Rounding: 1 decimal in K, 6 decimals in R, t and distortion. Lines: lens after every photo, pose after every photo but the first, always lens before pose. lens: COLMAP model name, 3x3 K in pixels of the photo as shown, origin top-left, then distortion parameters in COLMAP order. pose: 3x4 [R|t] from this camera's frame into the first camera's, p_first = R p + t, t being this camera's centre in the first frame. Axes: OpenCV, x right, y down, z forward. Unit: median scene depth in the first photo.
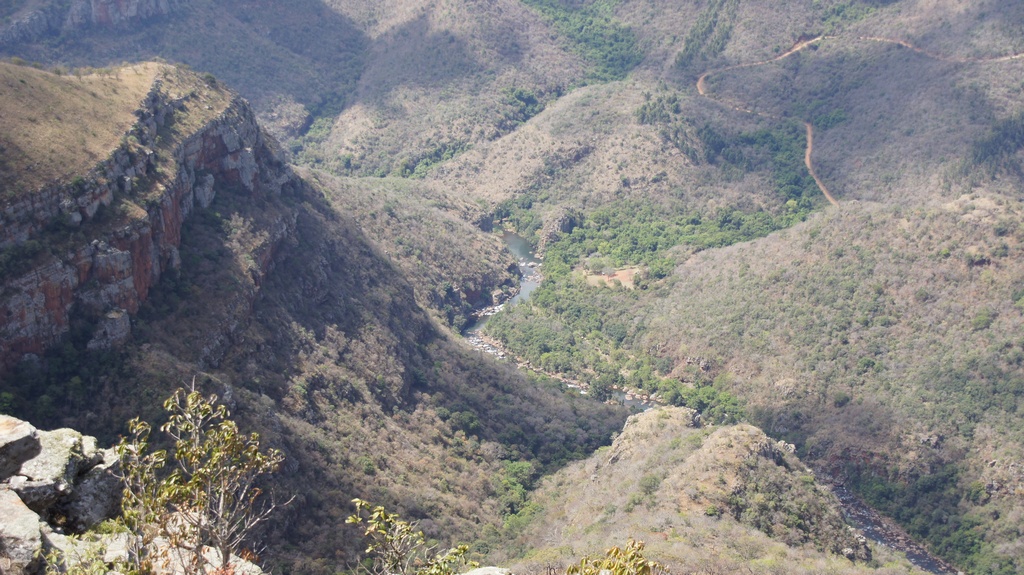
lens RADIAL K [[1671.2, 0, 504.7], [0, 1671.2, 297.2], [0, 0, 1]] dist [0.192766, 0.000000]
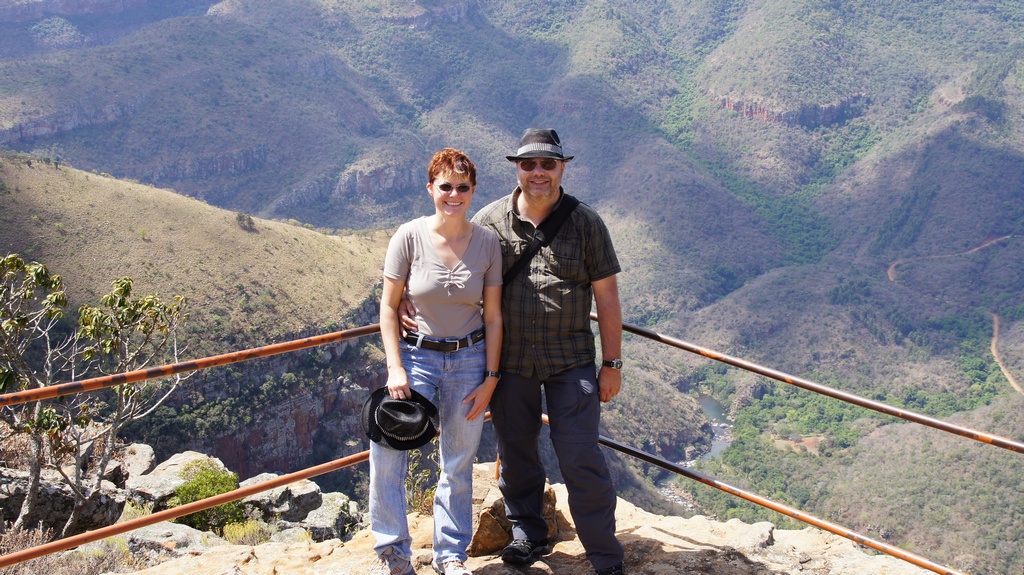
lens RADIAL K [[1203.7, 0, 513.8], [0, 1203.7, 286.5], [0, 0, 1]] dist [-0.024424, 0.000000]
pose [[0.990676, 0.058541, -0.123021, -0.028435], [-0.071193, 0.992326, -0.101099, -0.020670], [0.116159, 0.108915, 0.987241, 0.201270]]
